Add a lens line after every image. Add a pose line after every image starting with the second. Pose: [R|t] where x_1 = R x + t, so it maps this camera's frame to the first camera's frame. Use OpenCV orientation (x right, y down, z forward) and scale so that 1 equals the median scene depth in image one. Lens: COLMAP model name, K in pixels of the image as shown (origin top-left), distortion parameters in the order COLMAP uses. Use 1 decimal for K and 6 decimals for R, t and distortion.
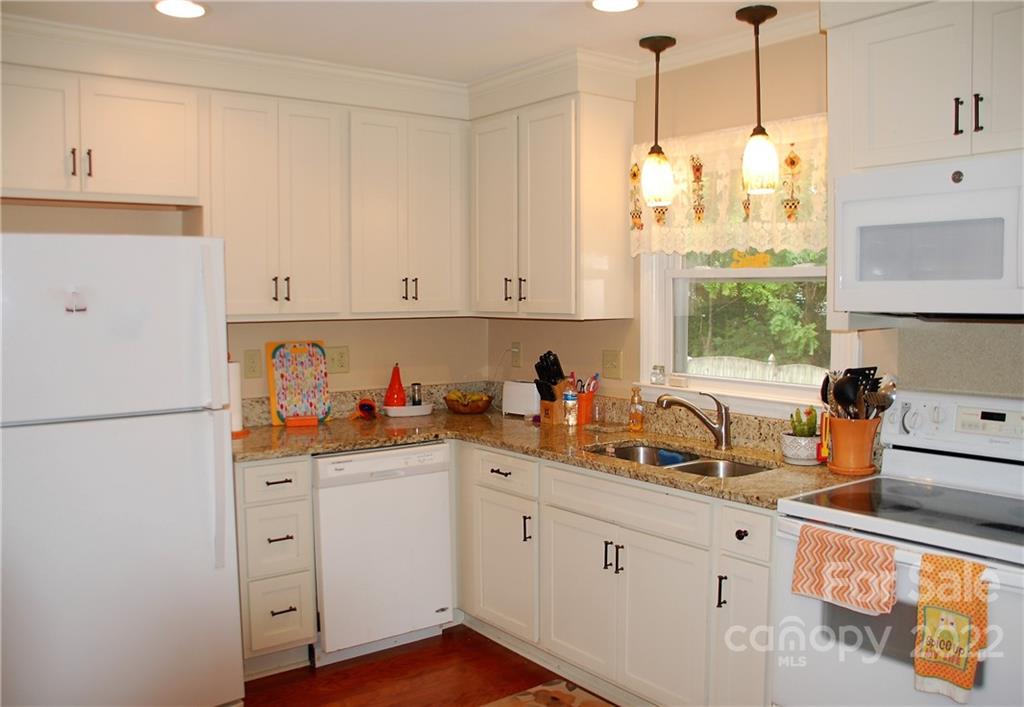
lens RADIAL K [[905.7, 0, 514.7], [0, 905.7, 347.9], [0, 0, 1]] dist [-0.111980, 0.077075]
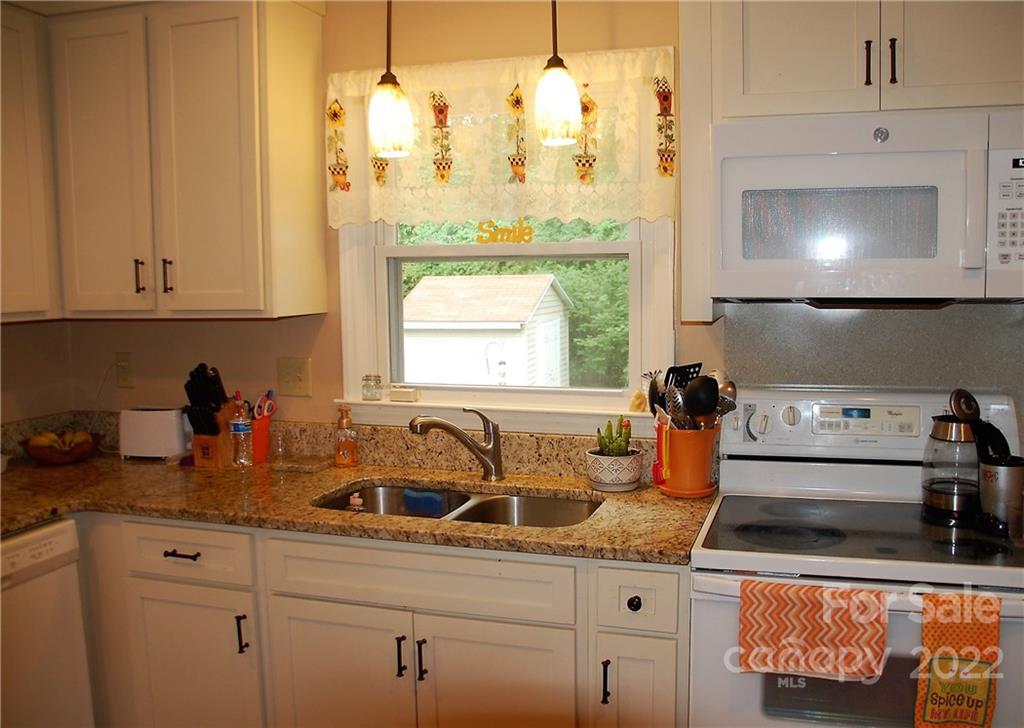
lens RADIAL K [[929.9, 0, 542.9], [0, 929.9, 361.3], [0, 0, 1]] dist [-0.122918, 0.070030]
pose [[0.817642, -0.062644, 0.572309, -0.182099], [0.043912, 0.997953, 0.046498, -0.023401], [-0.574050, -0.012887, 0.818719, 0.330227]]
